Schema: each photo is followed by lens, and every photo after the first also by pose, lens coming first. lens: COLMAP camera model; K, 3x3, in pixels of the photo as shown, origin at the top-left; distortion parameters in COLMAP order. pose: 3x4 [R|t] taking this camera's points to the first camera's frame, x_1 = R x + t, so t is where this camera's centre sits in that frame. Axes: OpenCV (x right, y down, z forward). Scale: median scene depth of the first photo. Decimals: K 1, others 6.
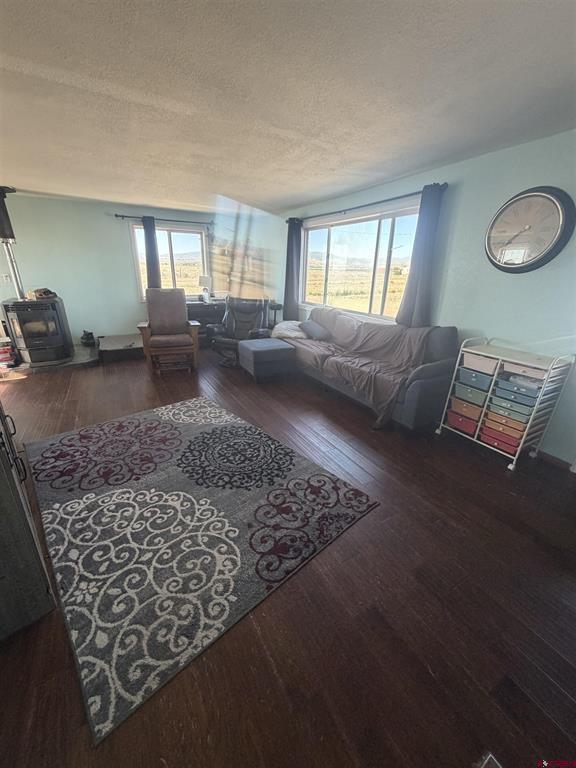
lens RADIAL K [[307.3, 0, 284.8], [0, 307.3, 384.3], [0, 0, 1]] dist [0.001836, 0.000236]
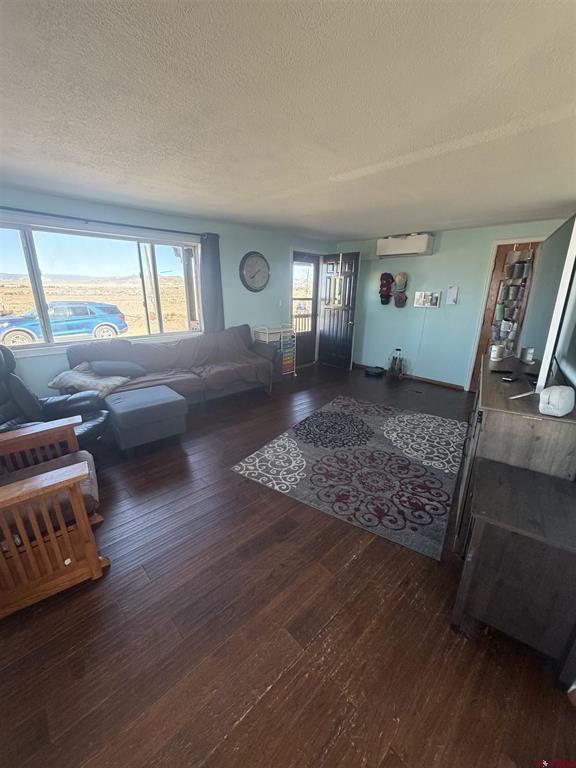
lens RADIAL K [[307.3, 0, 289.1], [0, 307.3, 387.1], [0, 0, 1]] dist [0.001836, 0.000236]
pose [[-0.252790, -0.311199, 0.916107, -1.502326], [0.327615, 0.863393, 0.383694, -0.600005], [-0.910366, 0.397124, -0.116304, 1.458074]]
